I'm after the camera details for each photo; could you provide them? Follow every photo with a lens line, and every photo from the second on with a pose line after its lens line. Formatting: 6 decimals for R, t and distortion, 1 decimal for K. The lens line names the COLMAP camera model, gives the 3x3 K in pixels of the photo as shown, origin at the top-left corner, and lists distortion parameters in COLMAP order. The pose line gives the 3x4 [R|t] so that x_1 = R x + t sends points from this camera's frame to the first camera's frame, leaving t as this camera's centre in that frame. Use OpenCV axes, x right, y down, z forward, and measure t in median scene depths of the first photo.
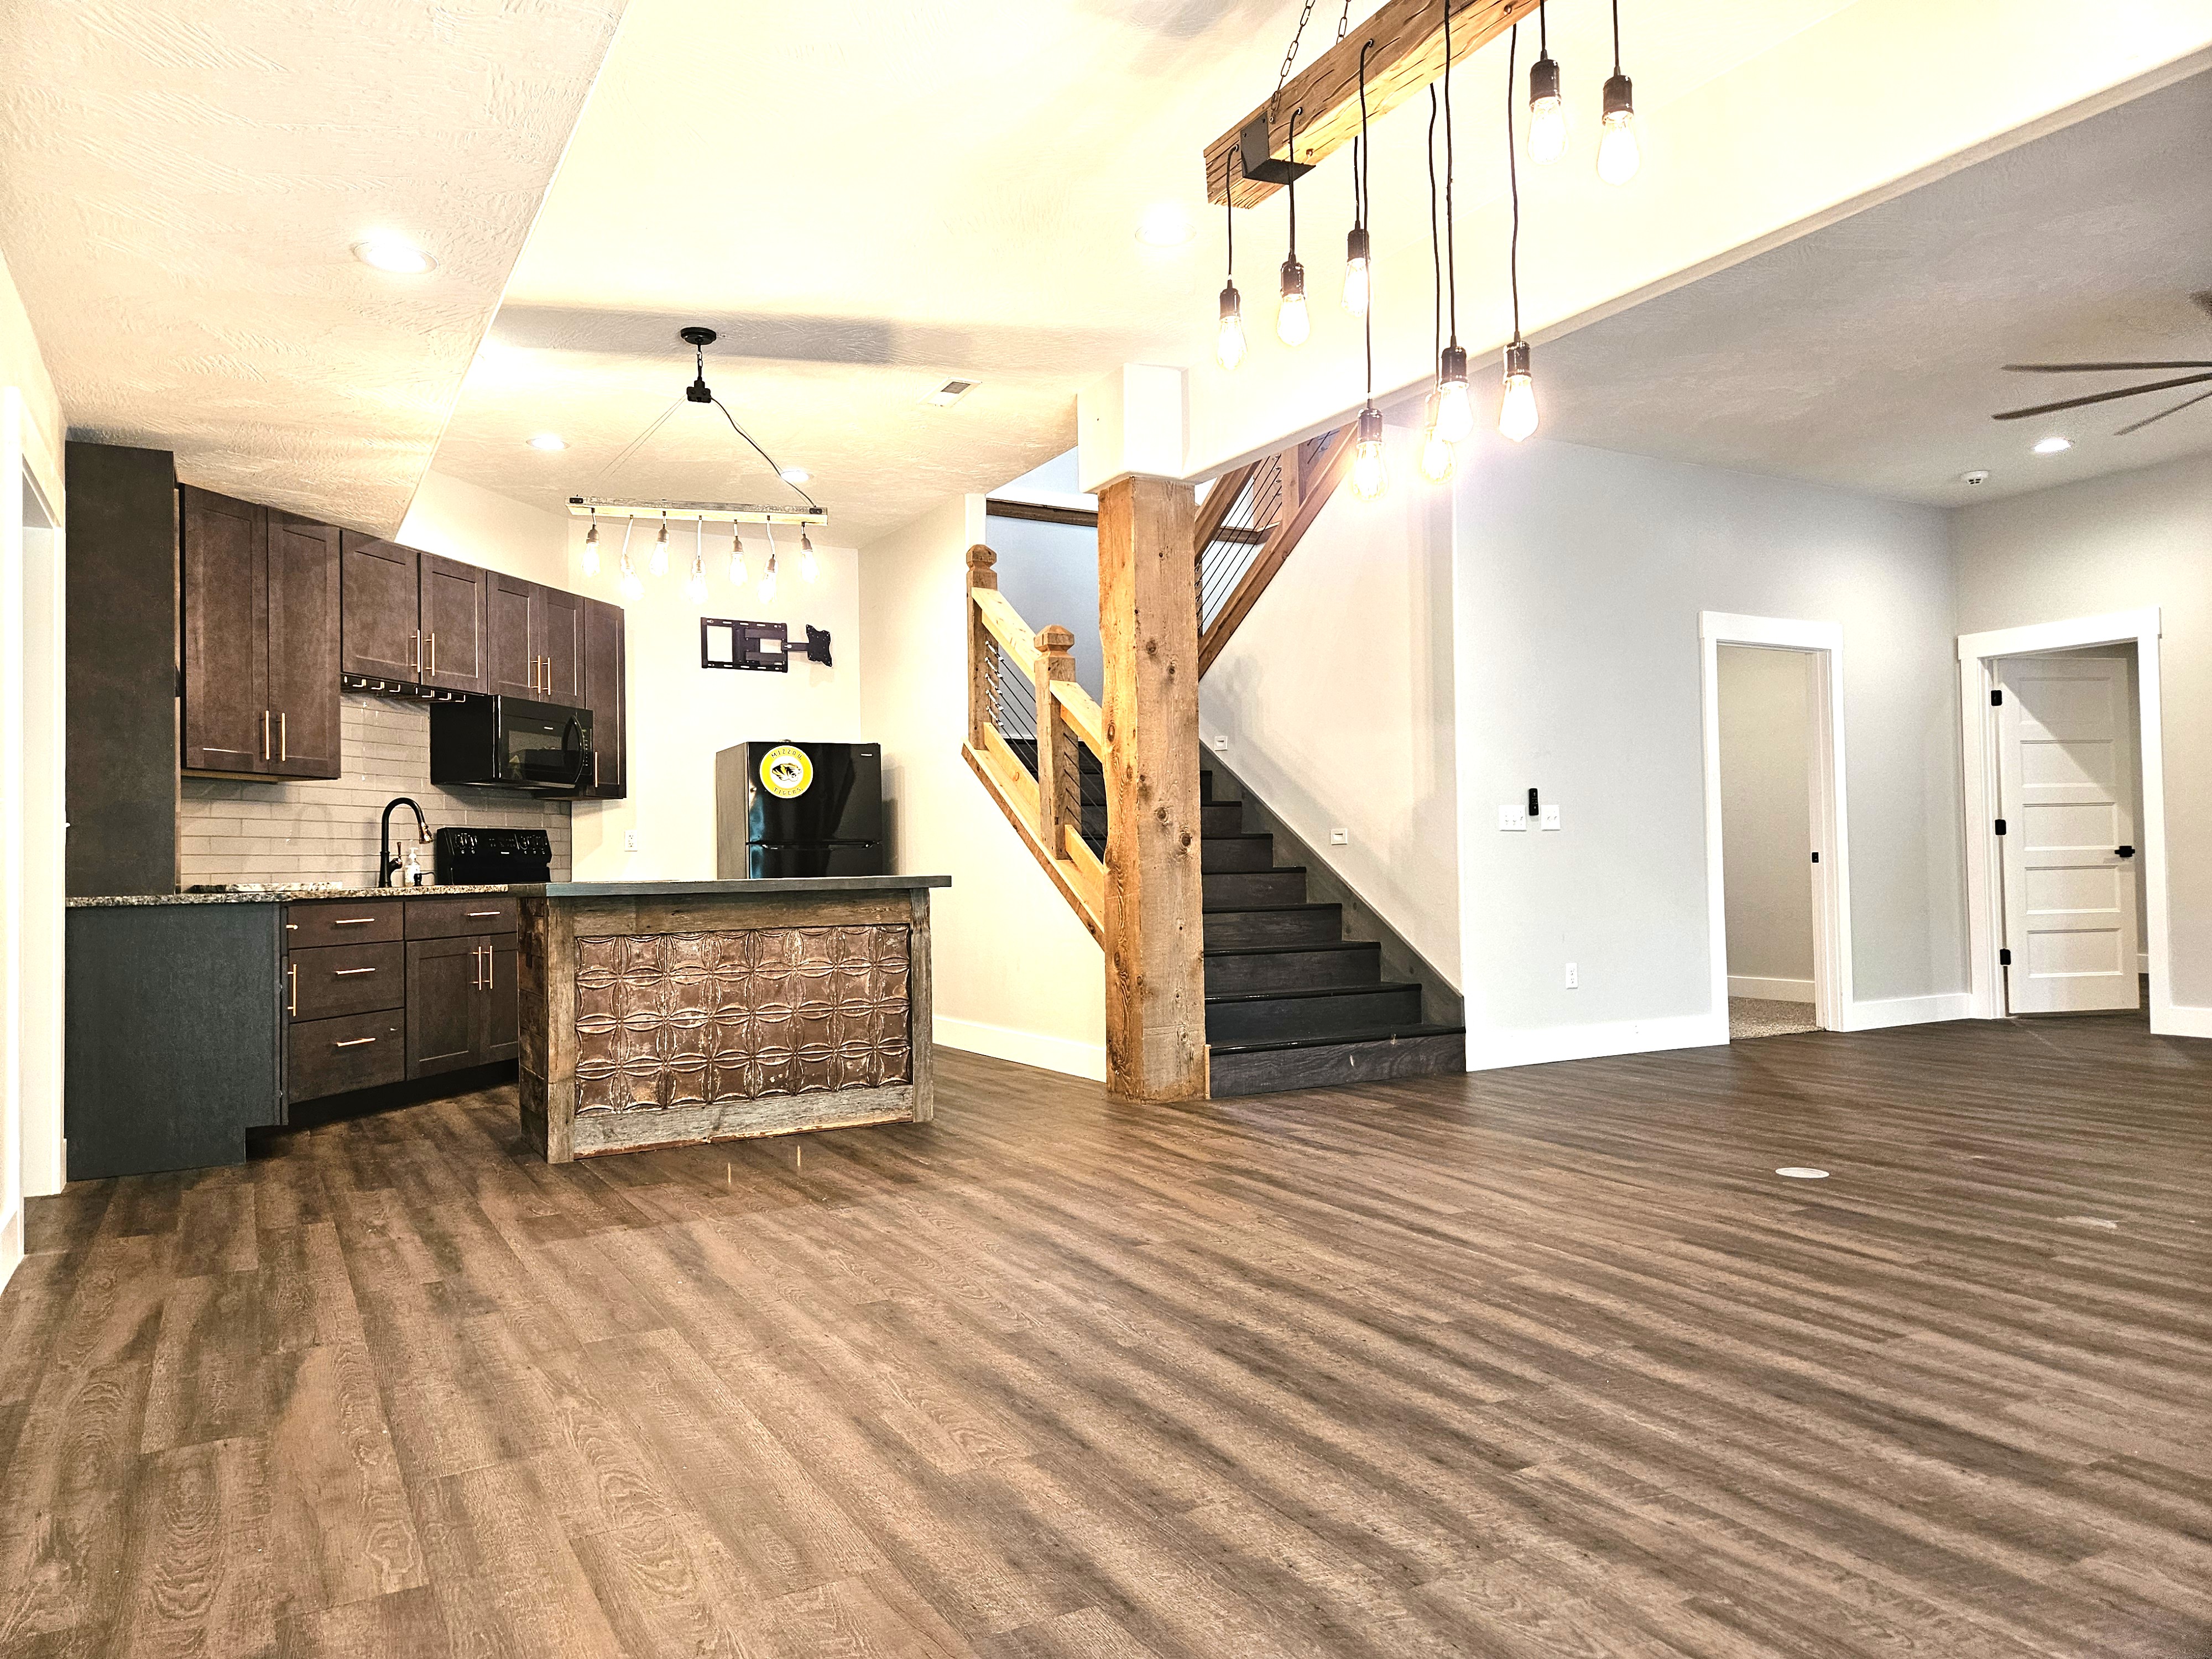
lens RADIAL K [[1471.5, 0, 1093.8], [0, 1471.5, 819.7], [0, 0, 1]] dist [0.078144, -0.070881]
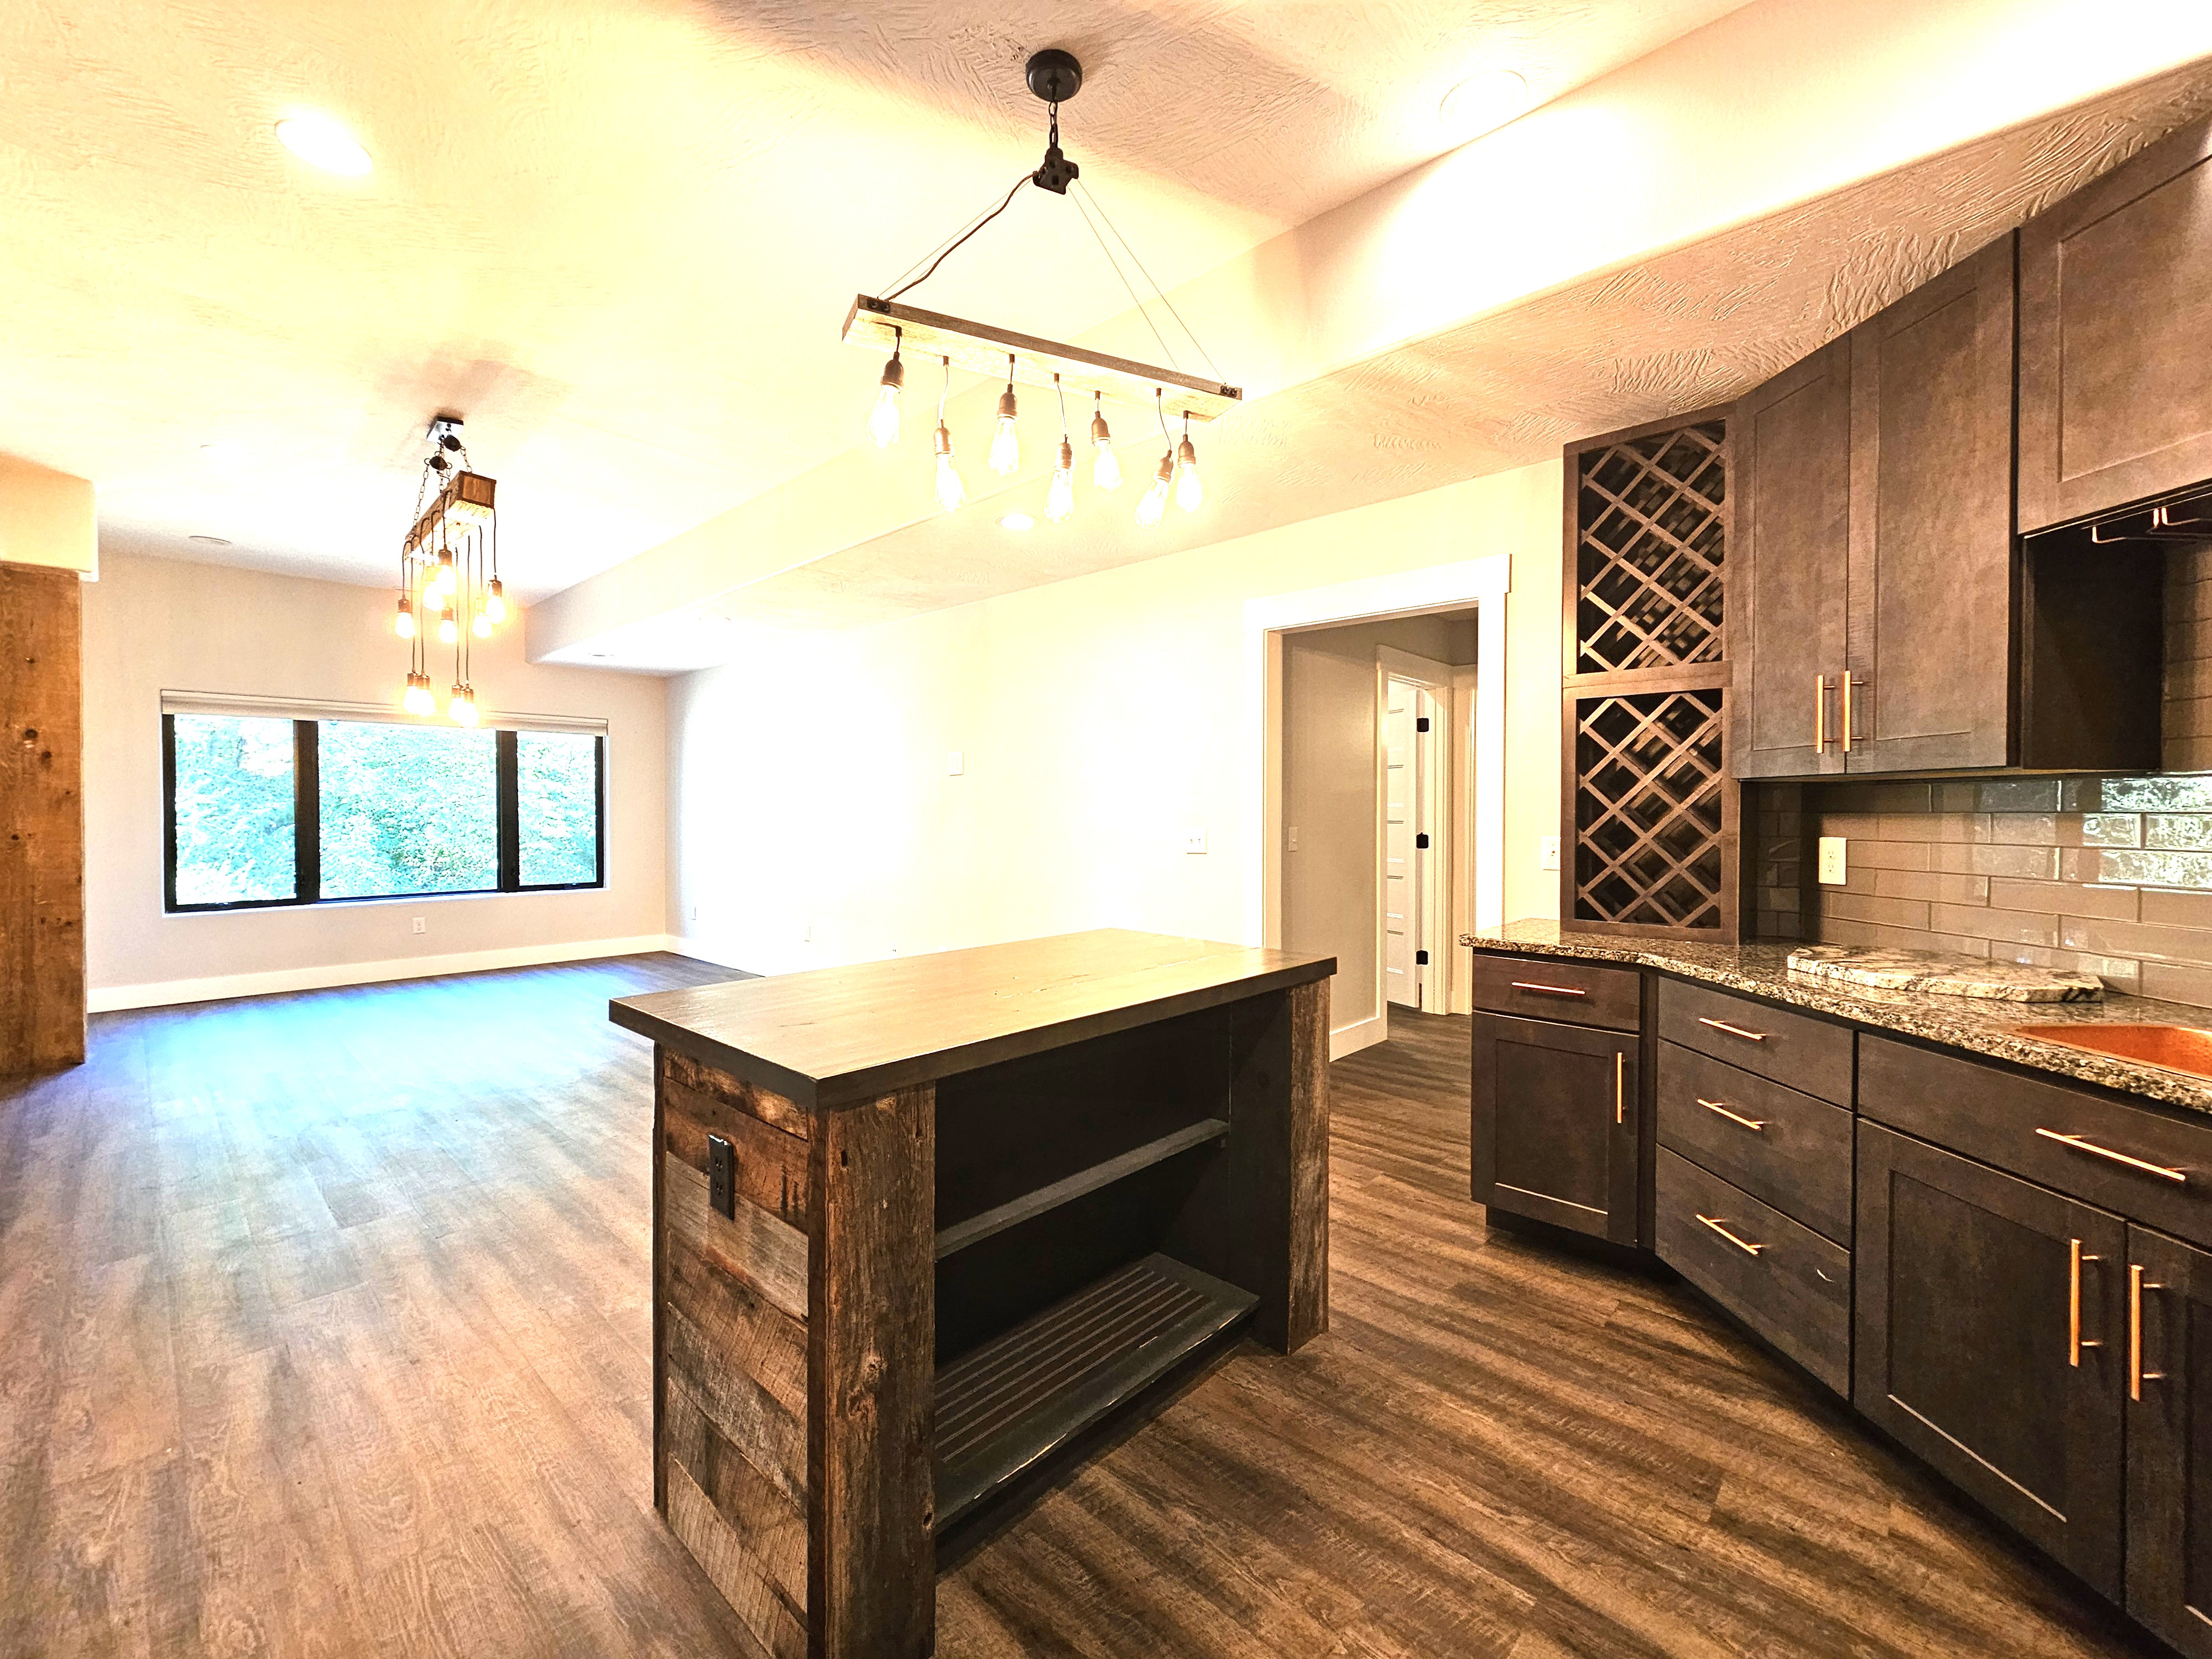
lens RADIAL K [[909.1, 0, 1114.9], [0, 909.1, 823.9], [0, 0, 1]] dist [0.001424, 0.000162]
pose [[-0.951593, 0.017130, -0.306883, -0.257438], [0.022014, 0.999680, -0.012462, -0.024211], [0.306572, -0.018615, -0.951666, 2.078634]]
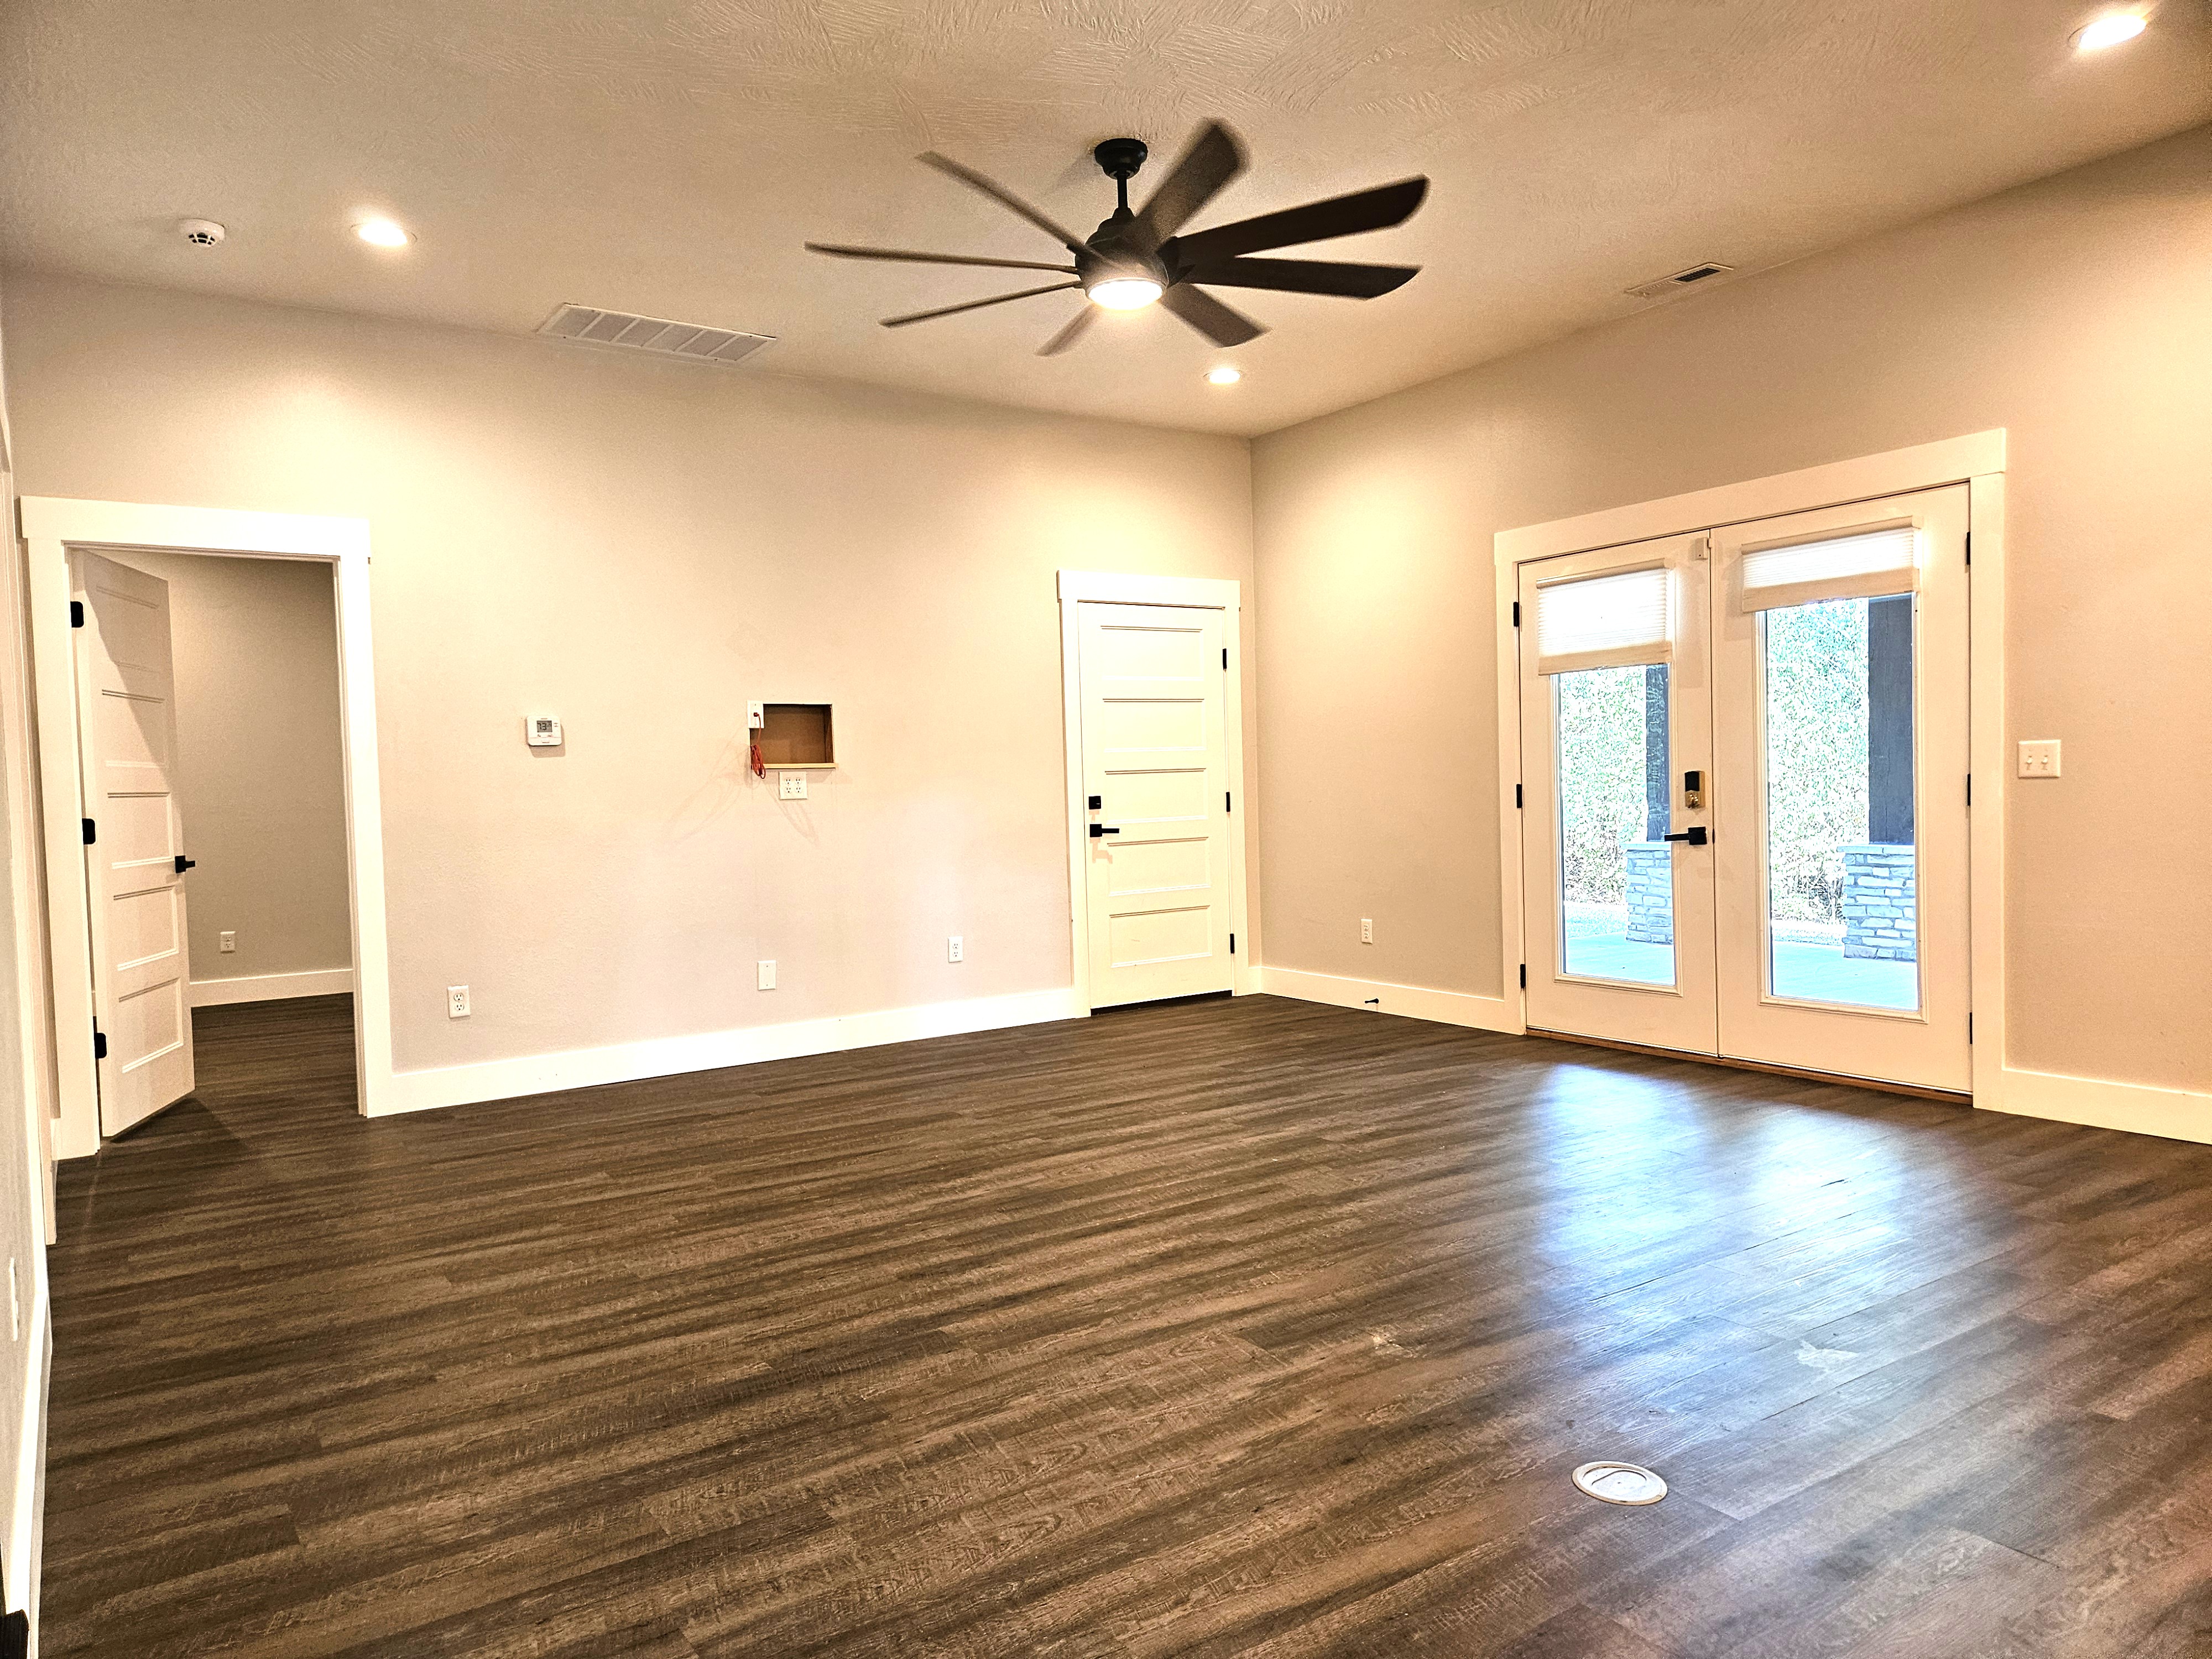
lens RADIAL K [[1471.5, 0, 1092.5], [0, 1471.5, 840.7], [0, 0, 1]] dist [0.078144, -0.070881]
pose [[-0.075964, -0.020010, 0.996910, -0.052579], [0.001427, 0.999795, 0.020177, -0.007055], [-0.997110, 0.002955, -0.075920, 1.547852]]
